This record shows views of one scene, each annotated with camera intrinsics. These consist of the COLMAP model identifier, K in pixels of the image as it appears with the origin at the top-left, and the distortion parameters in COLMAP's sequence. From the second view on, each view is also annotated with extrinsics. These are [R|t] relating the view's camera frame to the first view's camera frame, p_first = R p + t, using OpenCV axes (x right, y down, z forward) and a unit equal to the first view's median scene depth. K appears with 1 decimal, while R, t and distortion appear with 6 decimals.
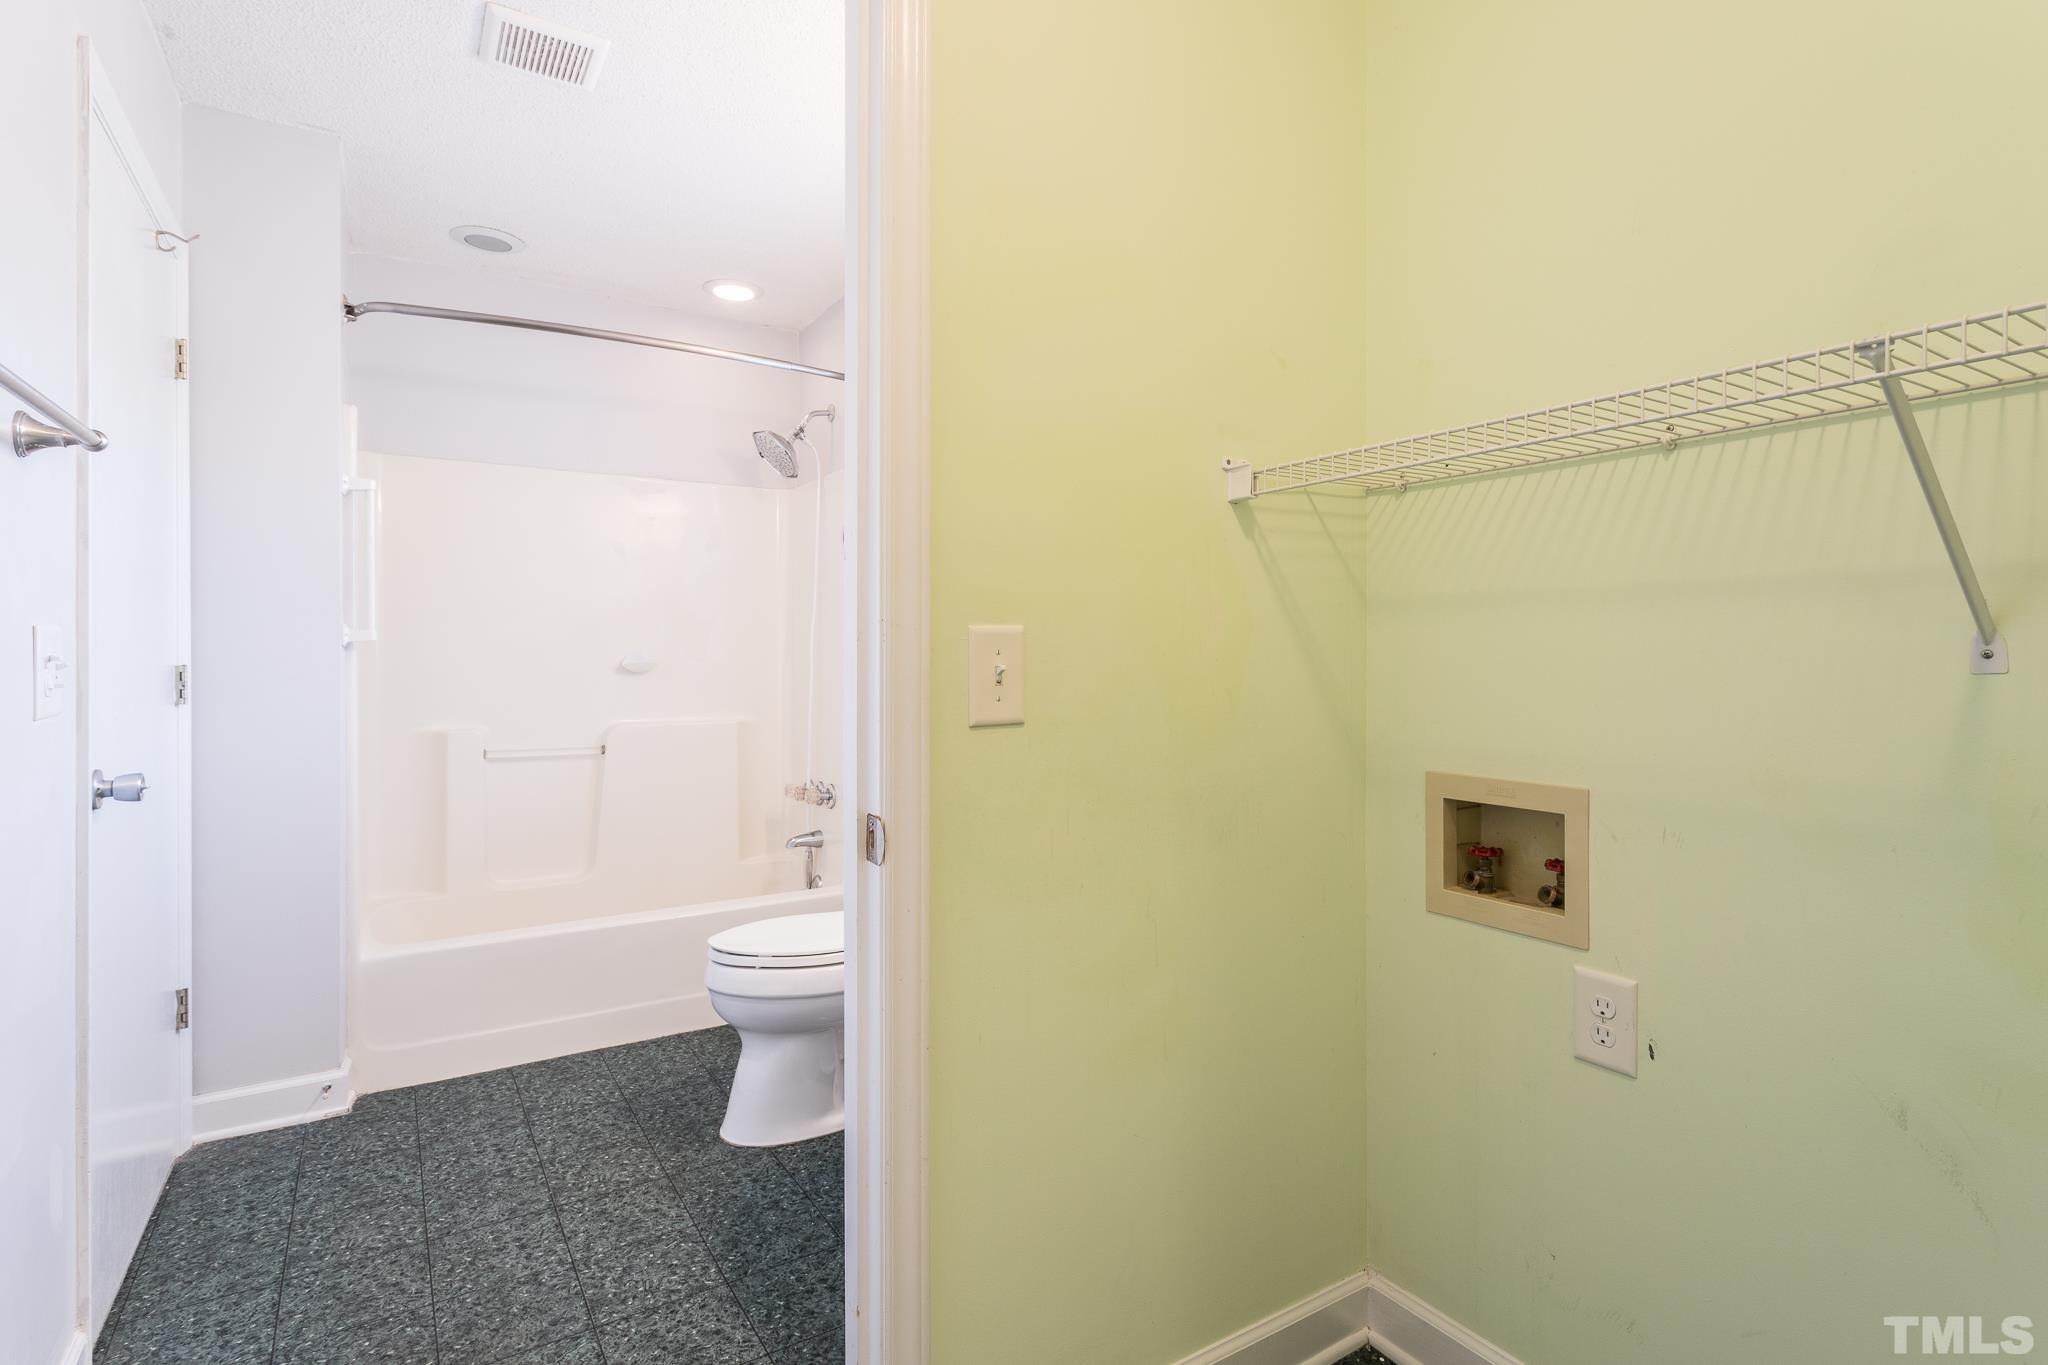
lens RADIAL K [[977.9, 0, 1021.0], [0, 977.9, 664.4], [0, 0, 1]] dist [0.005994, -0.001759]
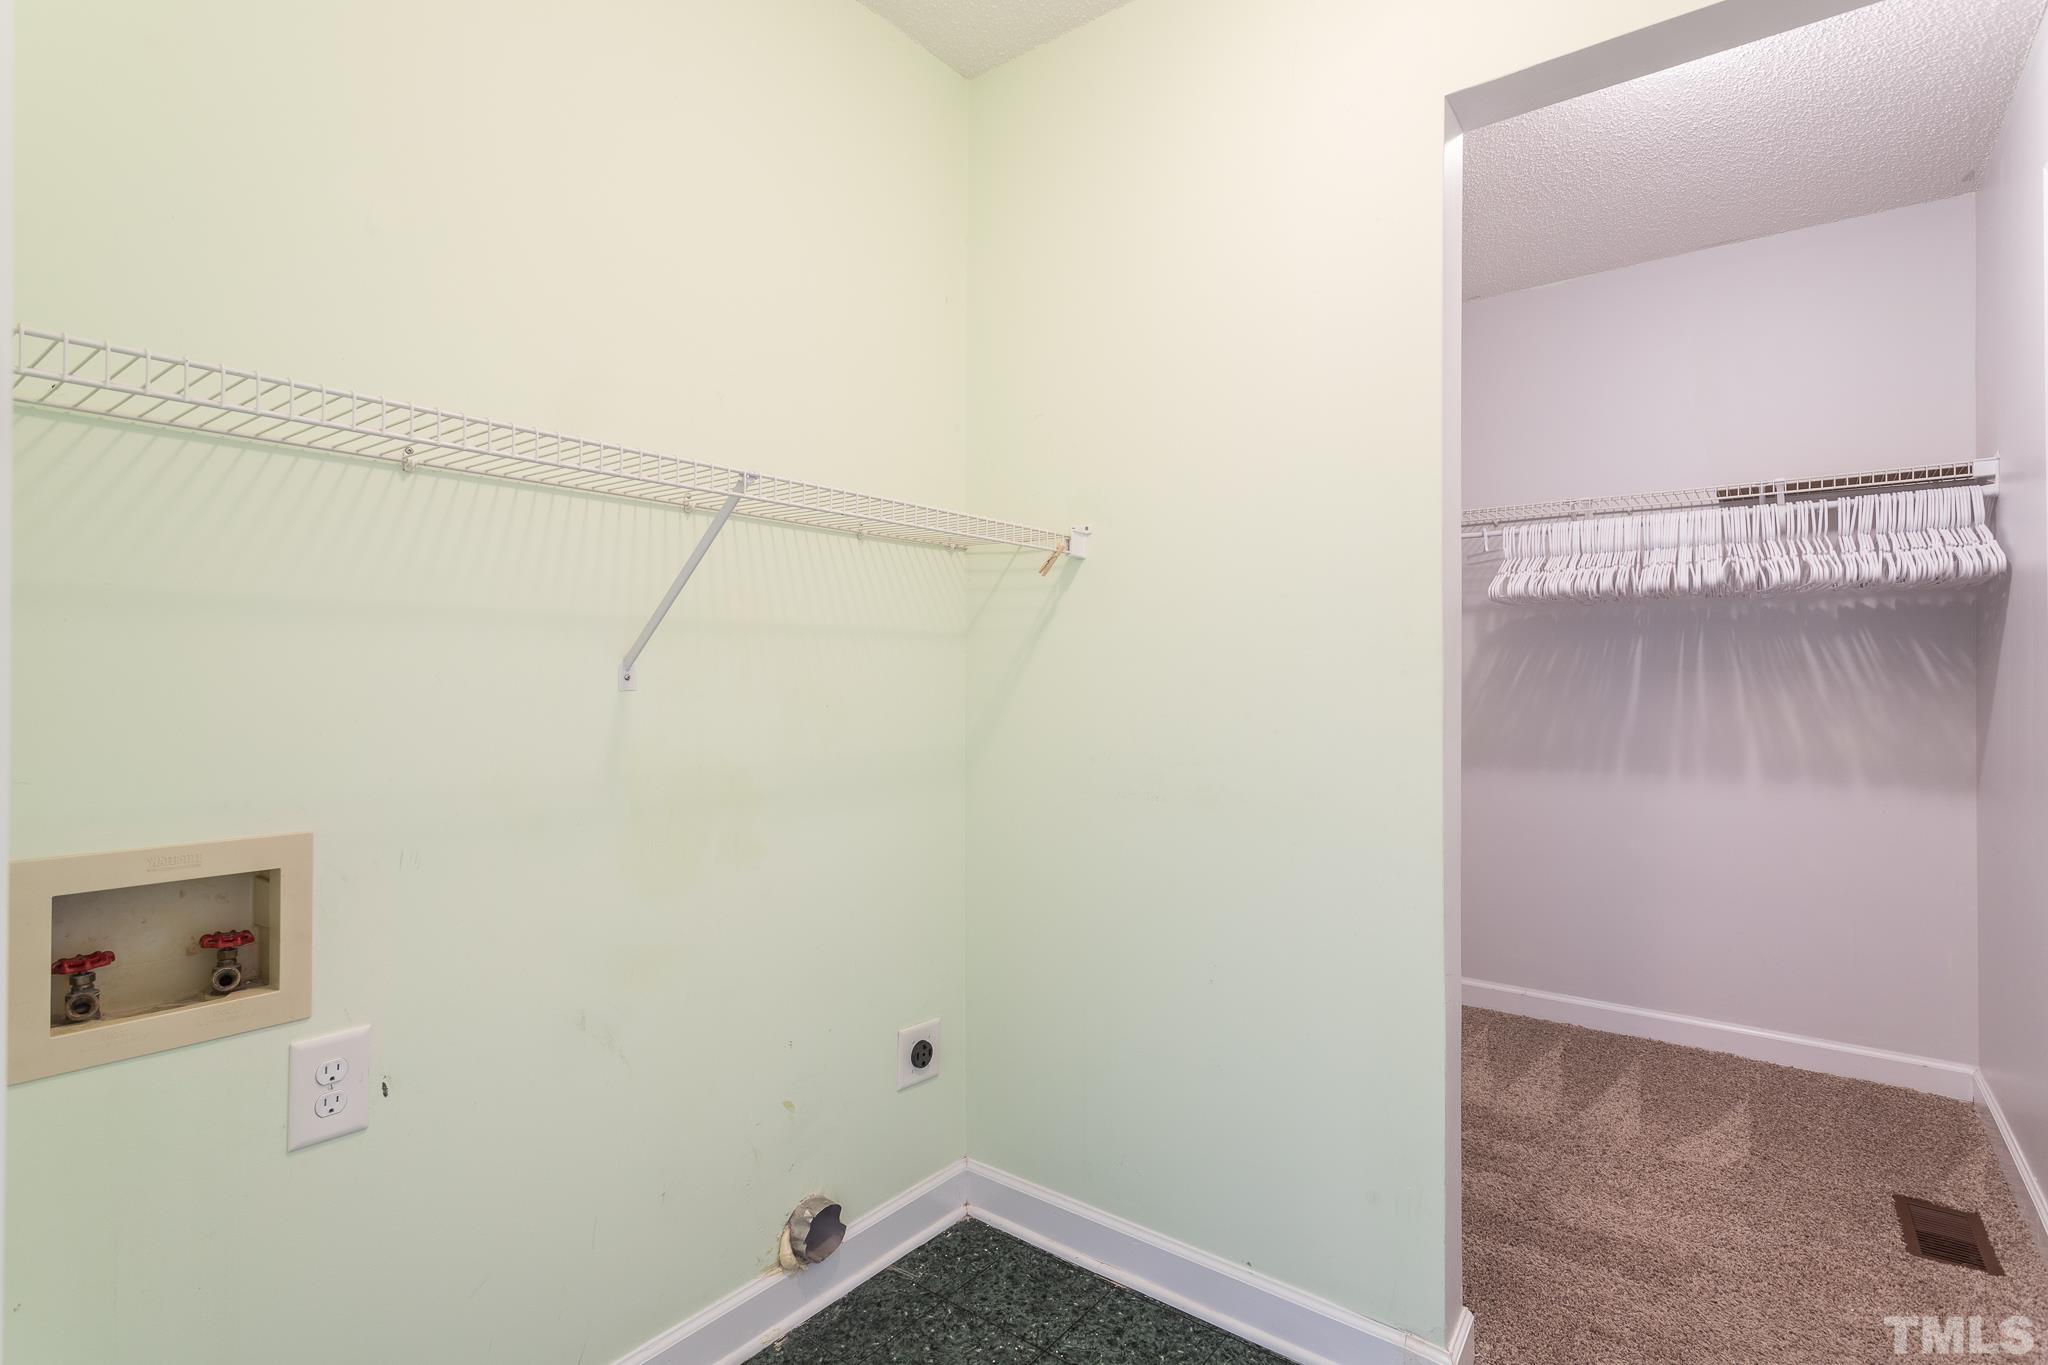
lens RADIAL K [[977.9, 0, 1024.9], [0, 977.9, 680.6], [0, 0, 1]] dist [0.005994, -0.001759]
pose [[-0.324175, -0.000675, 0.945997, -0.437169], [0.009416, 0.999948, 0.003940, -0.004014], [-0.945950, 0.010185, -0.324151, 0.660725]]
